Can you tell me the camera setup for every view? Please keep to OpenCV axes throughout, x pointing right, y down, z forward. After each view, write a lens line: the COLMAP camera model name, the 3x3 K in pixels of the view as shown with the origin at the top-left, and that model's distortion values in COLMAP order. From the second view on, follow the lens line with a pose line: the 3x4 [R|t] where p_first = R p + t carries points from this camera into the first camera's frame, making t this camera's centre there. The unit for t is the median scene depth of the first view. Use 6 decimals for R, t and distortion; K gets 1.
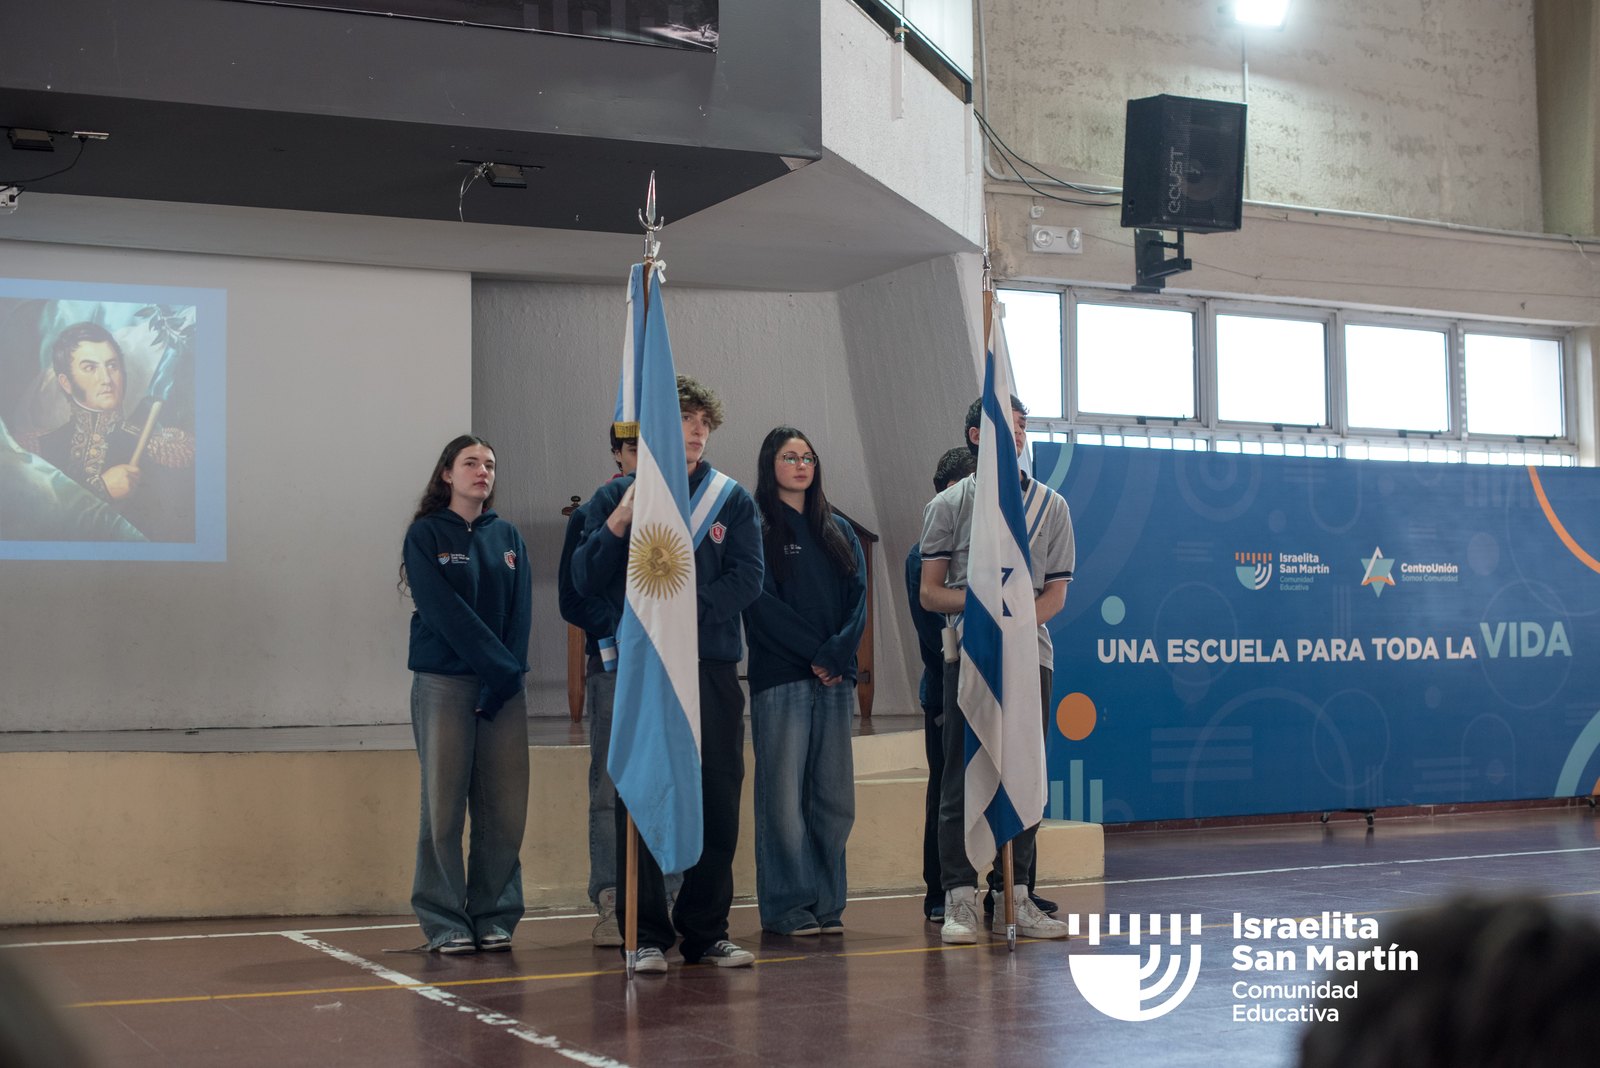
lens RADIAL K [[2292.8, 0, 772.3], [0, 2292.8, 515.1], [0, 0, 1]] dist [-0.114470, 0.000000]
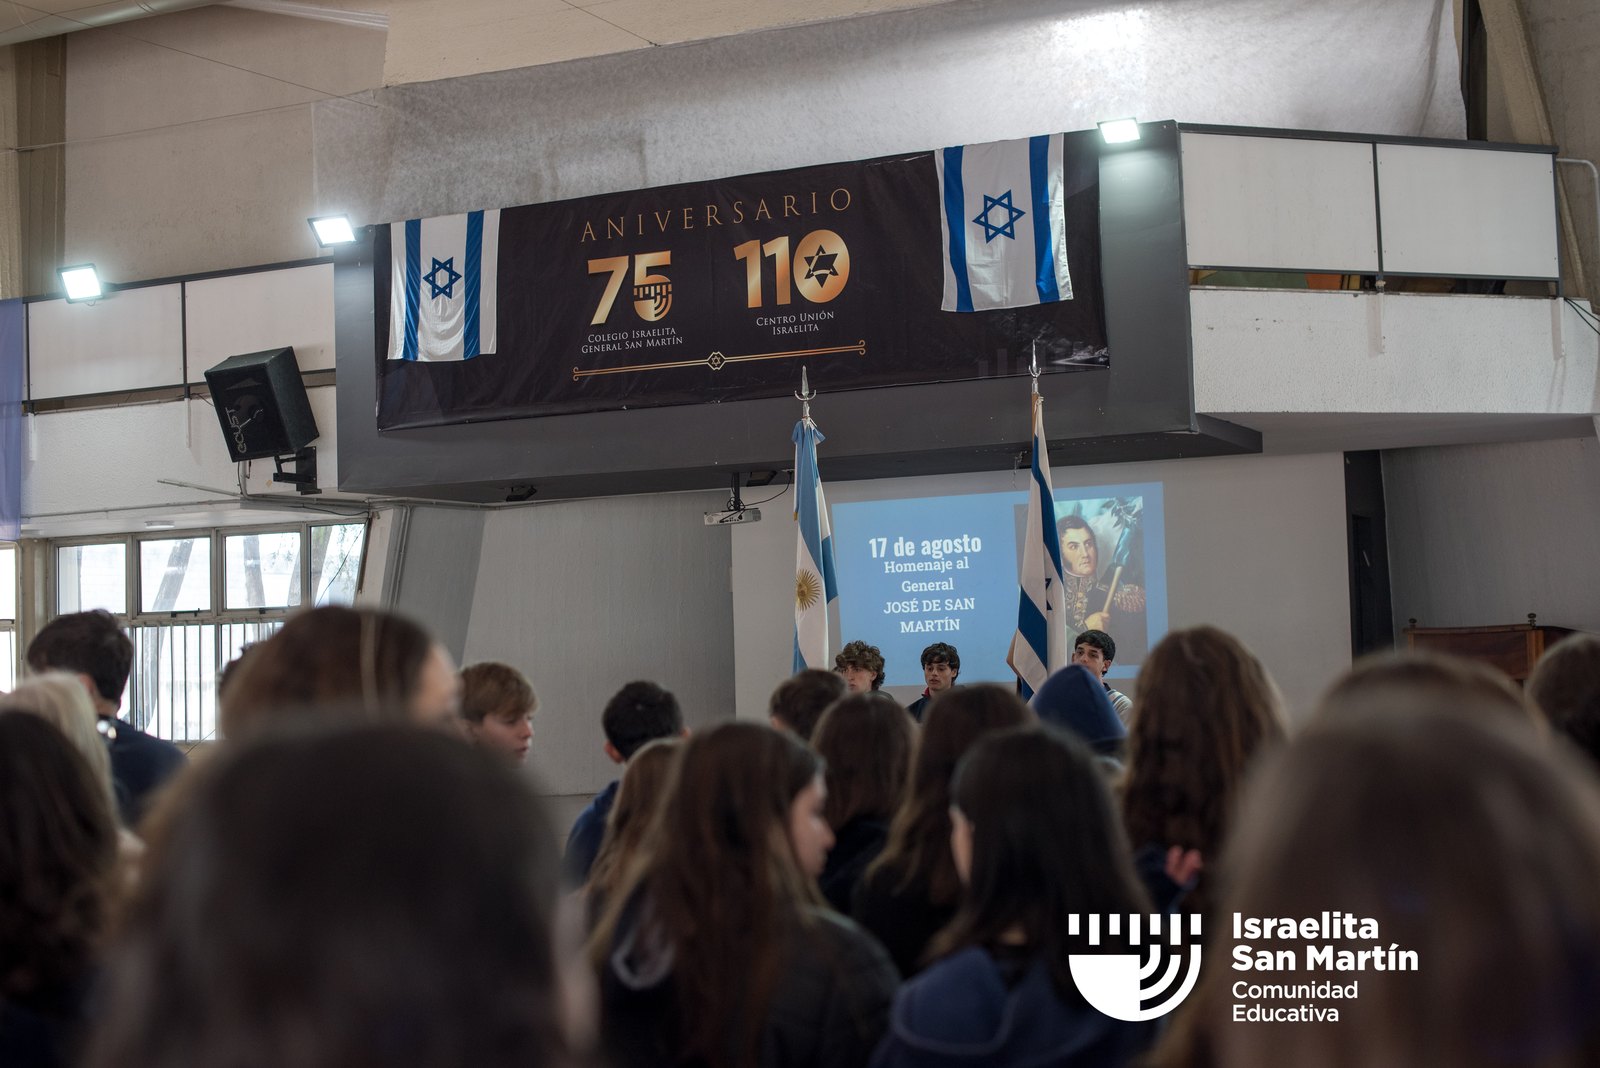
lens RADIAL K [[2292.8, 0, 799.4], [0, 2292.8, 535.0], [0, 0, 1]] dist [-0.114470, 0.000000]
pose [[0.613154, -0.047830, -0.788514, 0.721337], [0.072293, 0.997374, -0.004283, -0.076251], [0.786648, -0.054377, 0.615002, -0.037393]]
